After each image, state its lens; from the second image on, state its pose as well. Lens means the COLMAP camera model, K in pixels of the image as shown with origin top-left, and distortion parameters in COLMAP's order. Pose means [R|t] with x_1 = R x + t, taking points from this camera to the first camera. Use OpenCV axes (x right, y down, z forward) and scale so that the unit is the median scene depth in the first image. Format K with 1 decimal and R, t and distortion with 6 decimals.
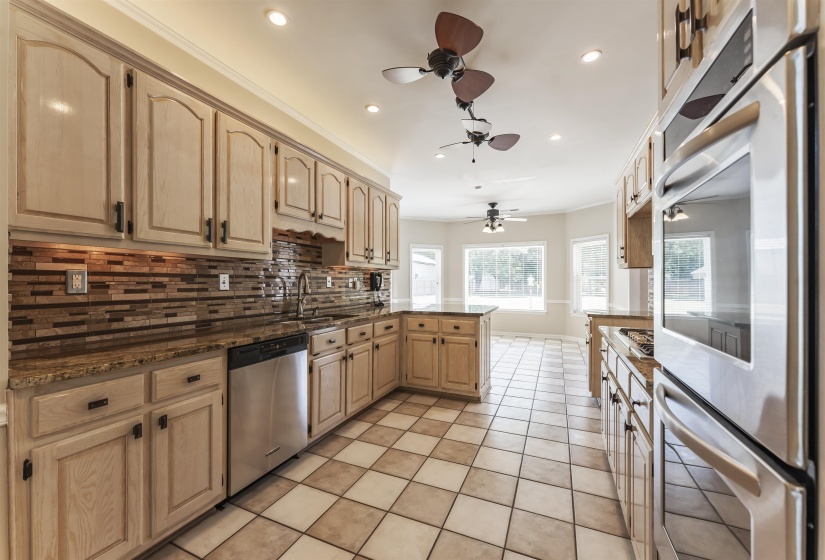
lens RADIAL K [[333.1, 0, 409.4], [0, 333.1, 281.1], [0, 0, 1]] dist [0.002361, 0.000334]
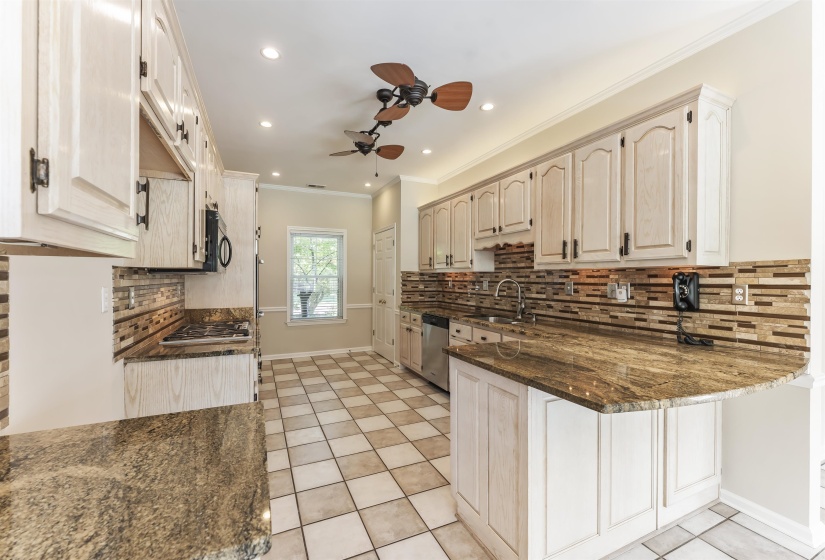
lens RADIAL K [[333.1, 0, 414.4], [0, 333.1, 280.7], [0, 0, 1]] dist [0.002361, 0.000334]
pose [[-0.656970, -0.022954, -0.753567, 0.661720], [-0.027609, 0.999598, -0.006378, -0.000098], [0.753411, 0.016615, -0.657340, 1.295097]]
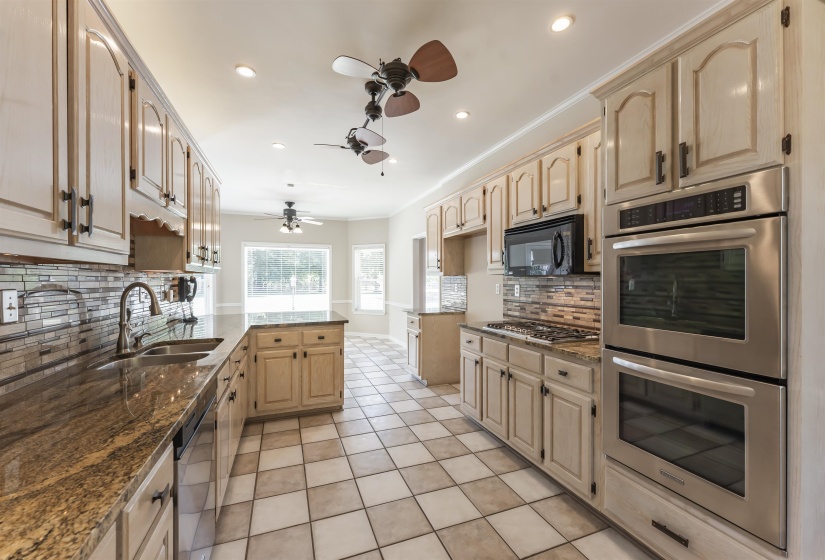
lens RADIAL K [[333.1, 0, 409.8], [0, 333.1, 279.7], [0, 0, 1]] dist [0.002361, 0.000334]
pose [[0.710392, -0.003434, 0.703798, -0.348960], [0.001643, 0.999993, 0.003221, -0.027916], [-0.703805, -0.001132, 0.710393, 0.154714]]
